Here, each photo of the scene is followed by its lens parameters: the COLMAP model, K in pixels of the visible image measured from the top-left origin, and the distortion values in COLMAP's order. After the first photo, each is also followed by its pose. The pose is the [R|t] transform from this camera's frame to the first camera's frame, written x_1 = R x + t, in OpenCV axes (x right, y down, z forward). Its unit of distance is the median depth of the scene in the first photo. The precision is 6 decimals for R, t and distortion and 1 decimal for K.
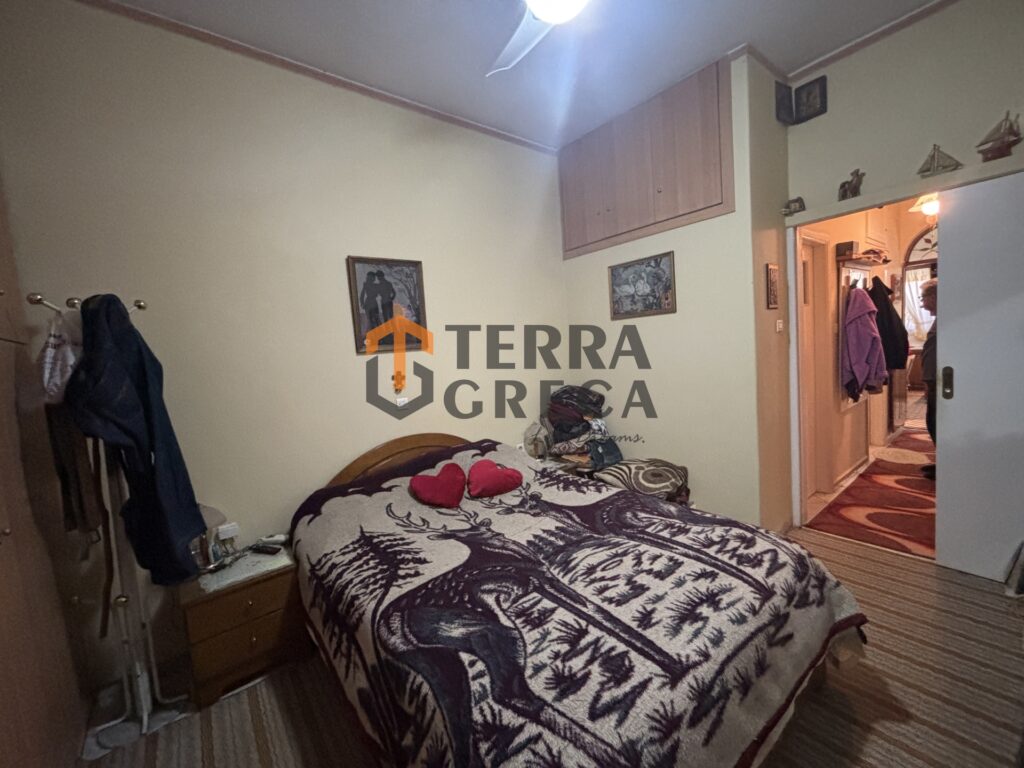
lens RADIAL K [[416.0, 0, 509.0], [0, 416.0, 381.3], [0, 0, 1]] dist [0.003276, -0.000138]
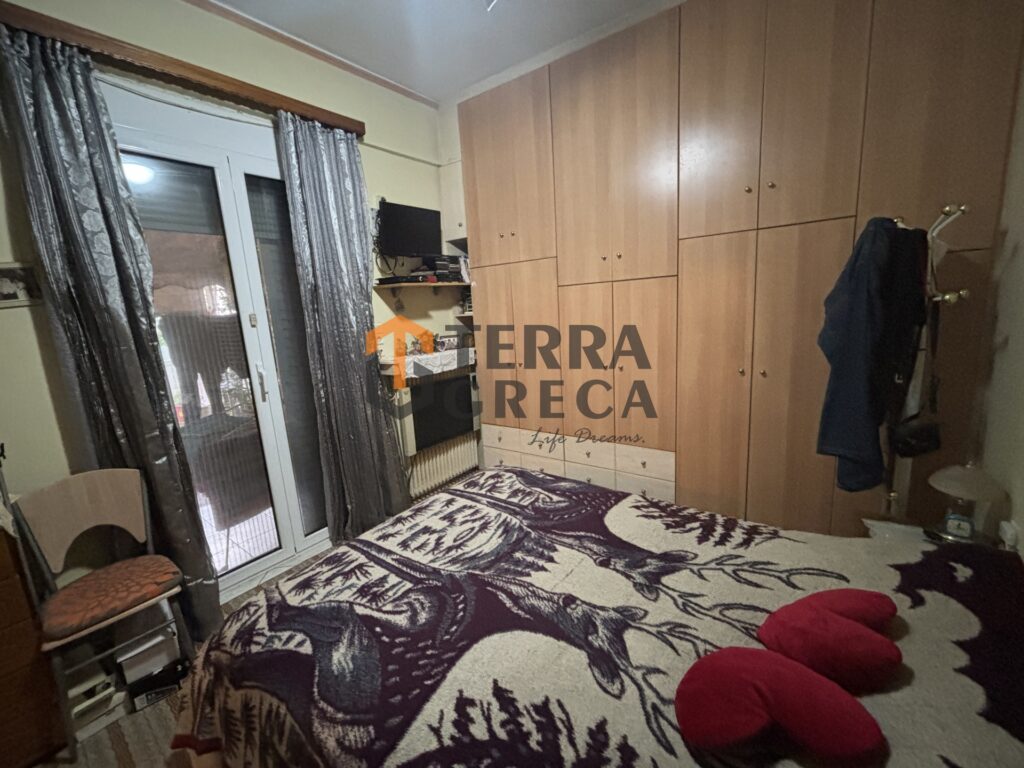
lens RADIAL K [[419.1, 0, 509.5], [0, 419.1, 378.1], [0, 0, 1]] dist [-0.000135, -0.000250]
pose [[-0.959155, 0.178483, -0.219468, 0.300284], [0.114552, 0.954434, 0.275561, -0.224694], [0.258650, 0.239165, -0.935895, 1.937823]]
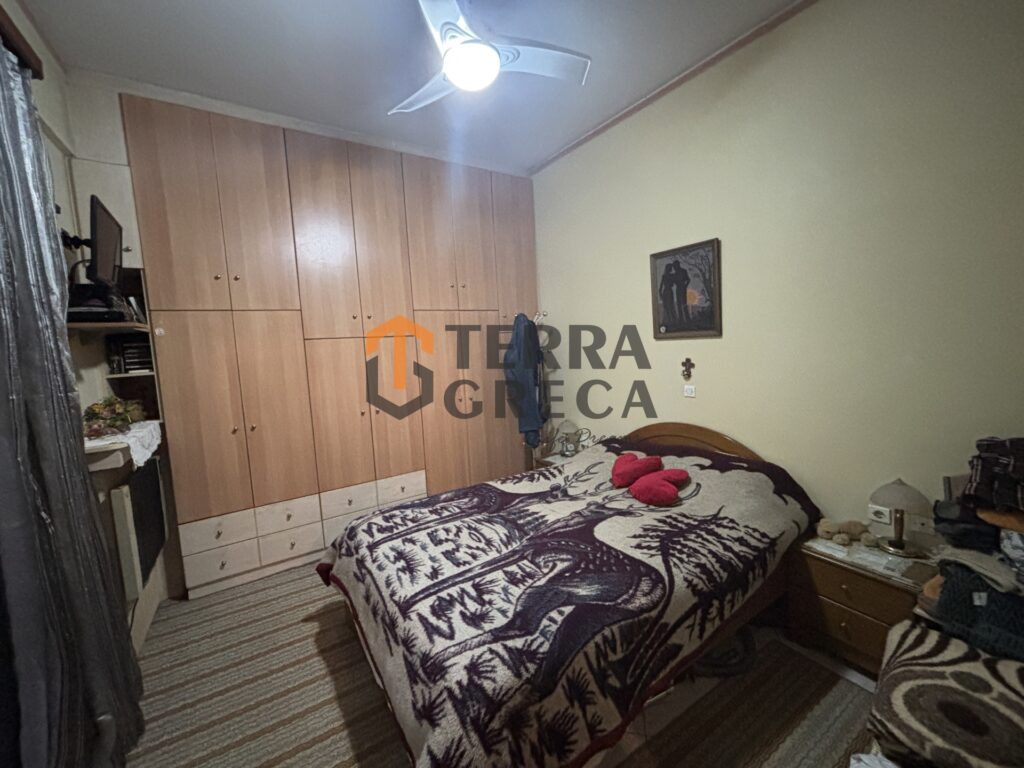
lens RADIAL K [[415.2, 0, 512.0], [0, 415.2, 384.0], [0, 0, 1]] dist [0.048454, -0.019342]
pose [[-0.098730, 0.181502, -0.978422, 1.387435], [-0.024869, 0.982469, 0.184762, -0.250335], [0.994803, 0.042574, -0.092485, 1.206896]]
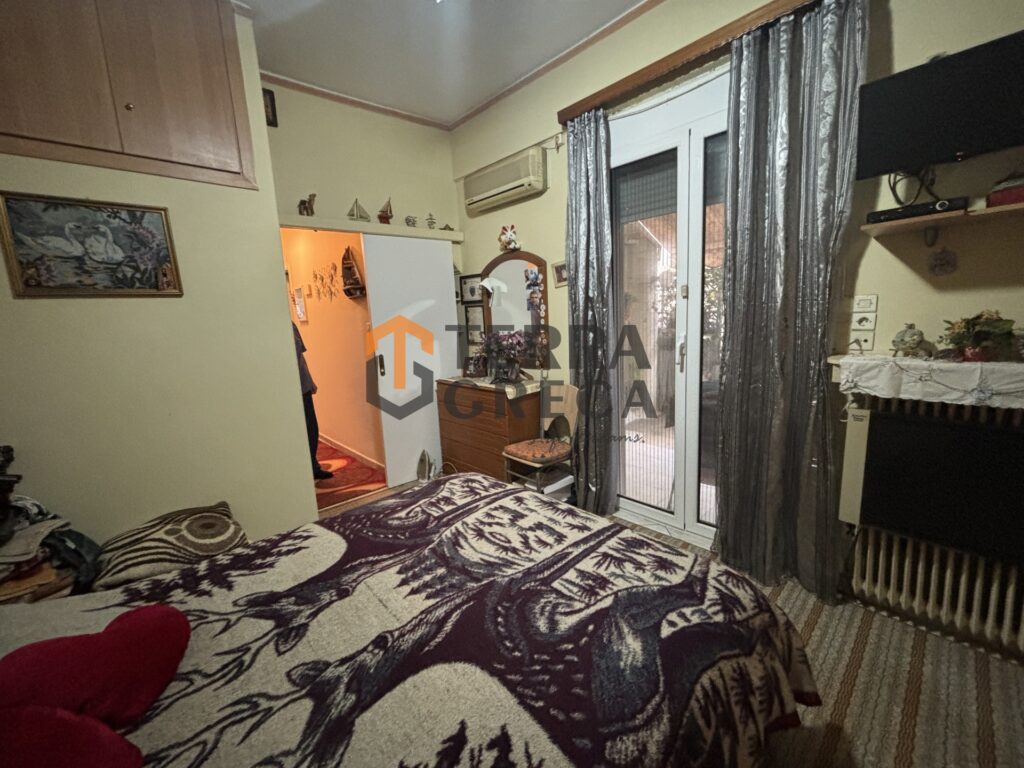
lens RADIAL K [[416.0, 0, 509.0], [0, 416.0, 381.3], [0, 0, 1]] dist [0.003276, -0.000138]
pose [[-0.076726, -0.081799, 0.993691, -0.708667], [0.142277, 0.985532, 0.092113, -0.014279], [-0.986849, 0.148447, -0.063978, 0.984733]]
